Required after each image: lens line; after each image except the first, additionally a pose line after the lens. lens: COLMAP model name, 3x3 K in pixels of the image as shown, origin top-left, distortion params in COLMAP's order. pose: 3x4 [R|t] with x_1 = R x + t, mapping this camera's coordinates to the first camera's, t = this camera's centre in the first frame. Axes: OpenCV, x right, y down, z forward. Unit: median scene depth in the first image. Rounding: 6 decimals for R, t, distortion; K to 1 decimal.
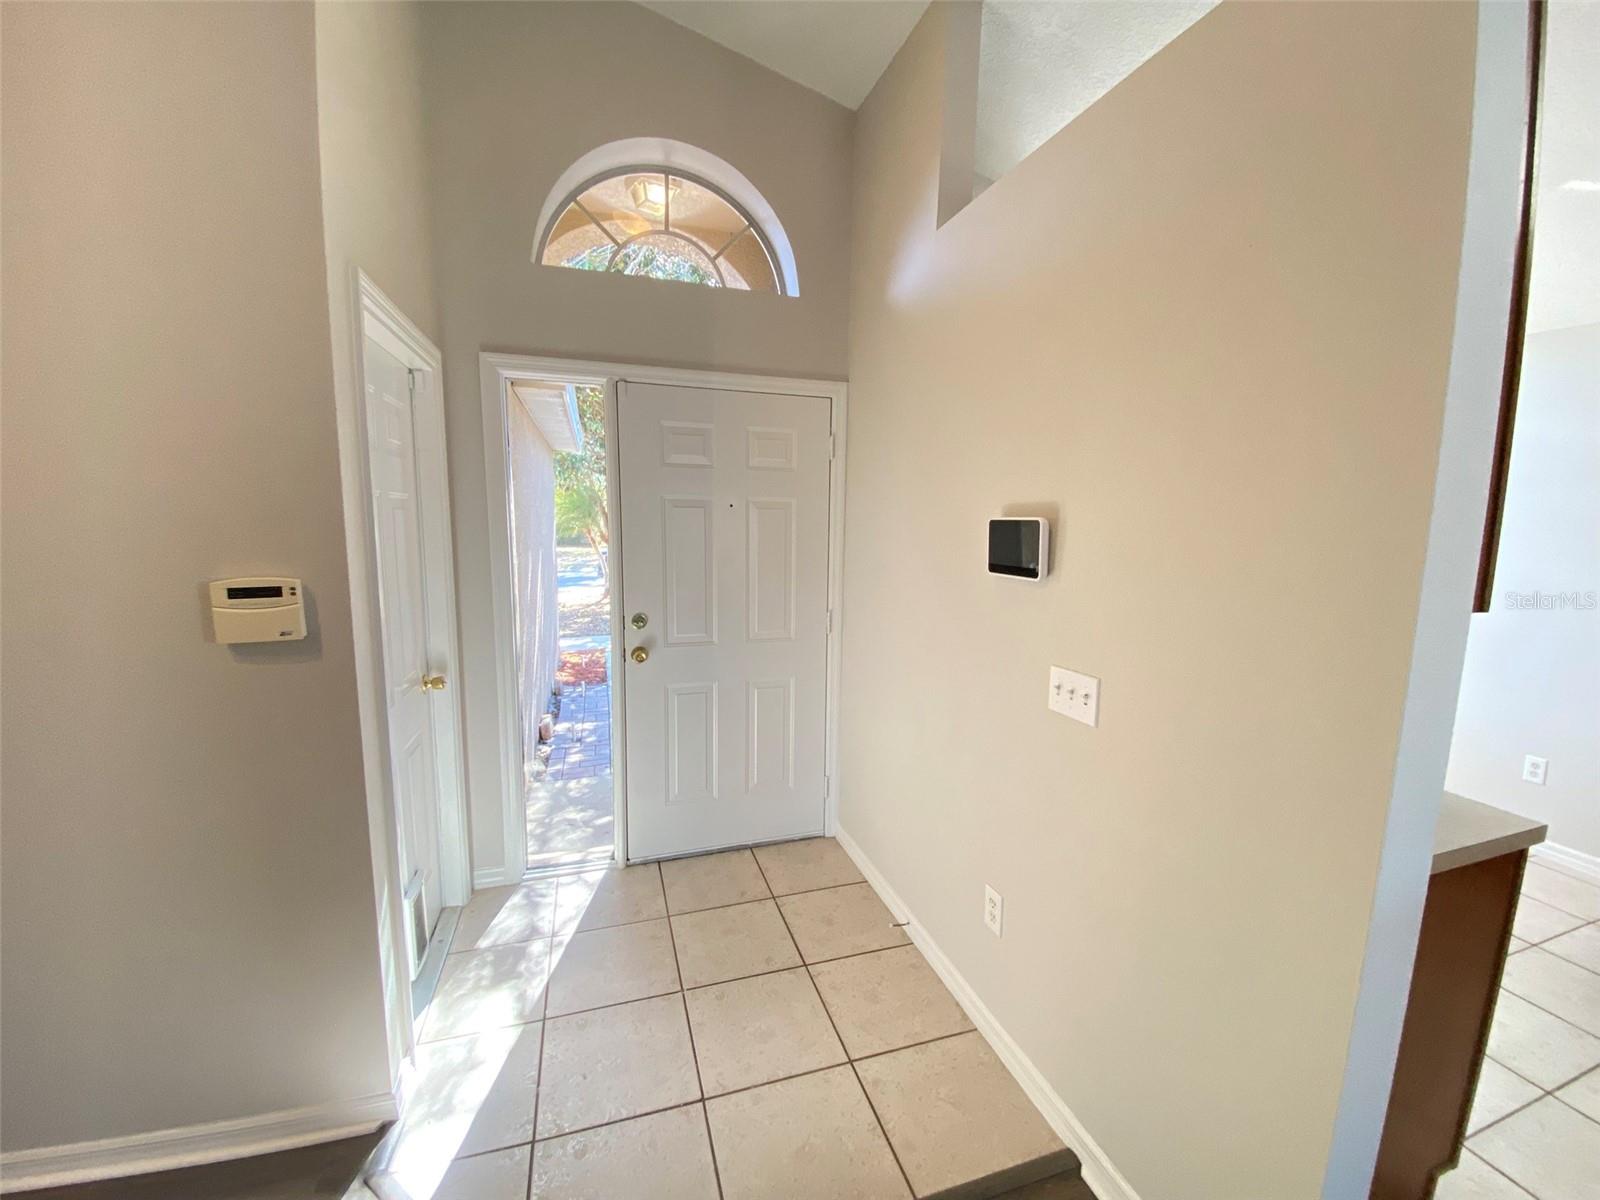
lens RADIAL K [[652.5, 0, 802.8], [0, 652.5, 600.3], [0, 0, 1]] dist [-0.005379, -0.009115]
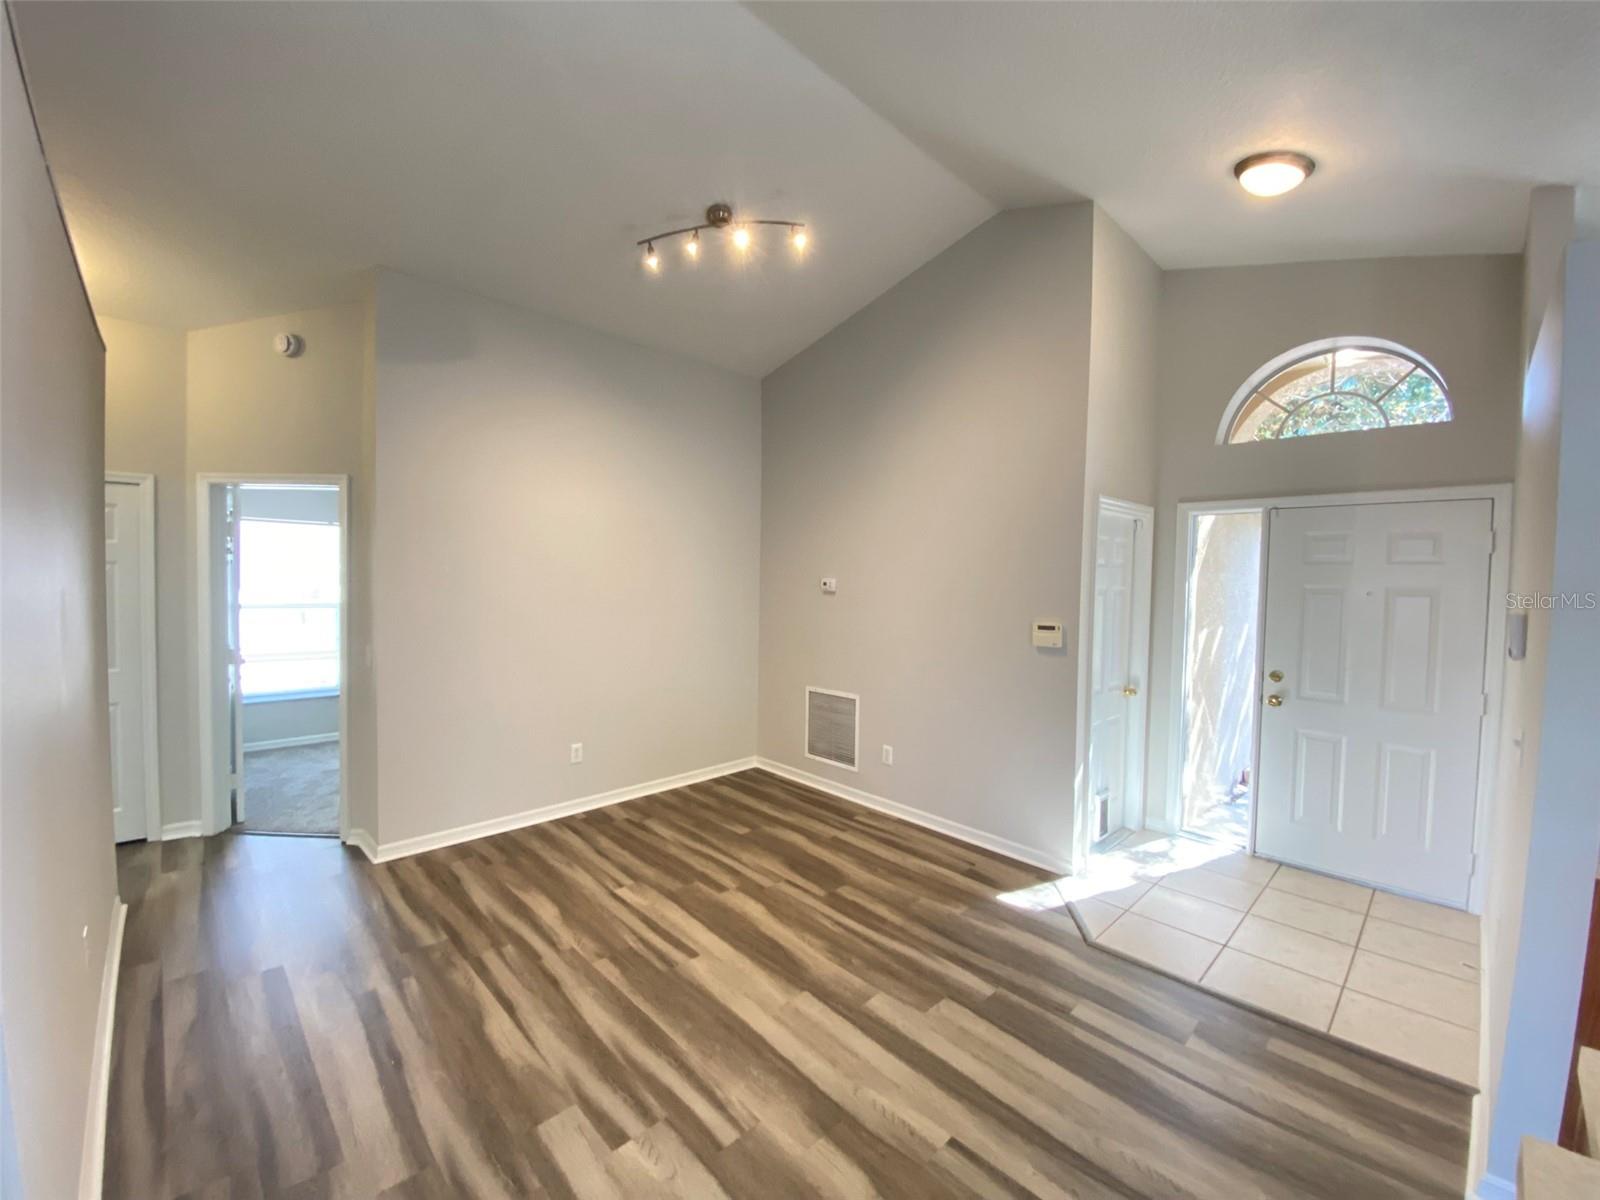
lens RADIAL K [[652.5, 0, 806.8], [0, 652.5, 607.5], [0, 0, 1]] dist [-0.005379, -0.009115]
pose [[0.442720, 0.030966, -0.896125, 0.545898], [-0.128550, 0.991271, -0.029255, 0.055958], [0.887397, 0.128148, 0.442836, -0.521106]]
